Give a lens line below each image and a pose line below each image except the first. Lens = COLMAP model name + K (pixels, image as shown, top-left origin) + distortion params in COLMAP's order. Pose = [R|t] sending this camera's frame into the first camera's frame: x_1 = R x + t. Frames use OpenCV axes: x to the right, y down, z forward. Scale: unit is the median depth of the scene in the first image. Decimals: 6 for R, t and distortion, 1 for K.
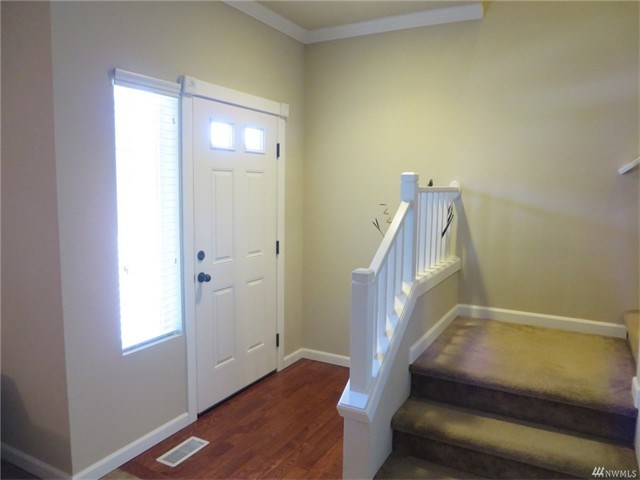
lens RADIAL K [[475.7, 0, 320.0], [0, 475.7, 240.0], [0, 0, 1]] dist [-0.032262, -0.001357]
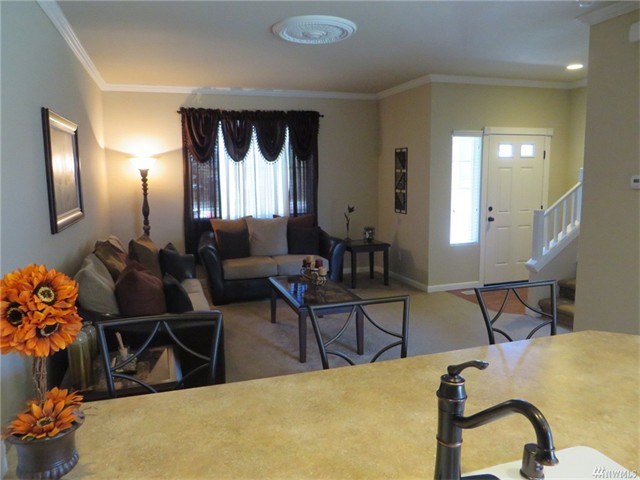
lens RADIAL K [[473.5, 0, 320.0], [0, 473.5, 240.0], [0, 0, 1]] dist [-0.016508, -0.003907]
pose [[0.729628, 0.071332, -0.680114, 0.640772], [-0.055014, 0.997444, 0.045596, 0.117825], [0.681628, 0.004147, 0.731687, -1.064063]]
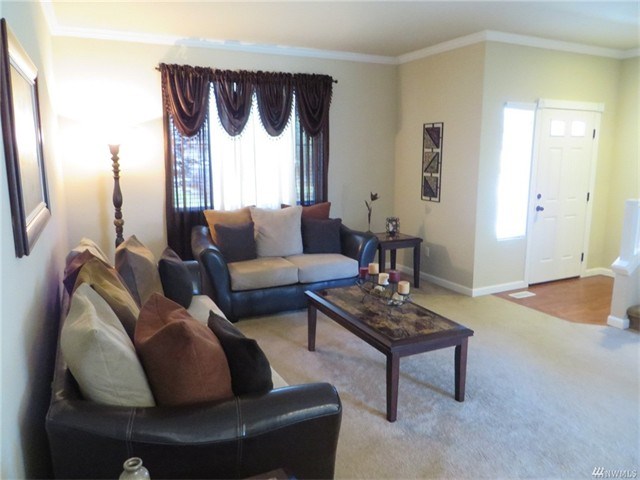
lens RADIAL K [[473.5, 0, 320.0], [0, 473.5, 240.0], [0, 0, 1]] dist [-0.016508, -0.003907]
pose [[0.813430, 0.088069, -0.574957, 0.118694], [-0.051939, 0.995520, 0.079007, 0.100119], [0.579339, -0.034404, 0.814360, -0.955793]]
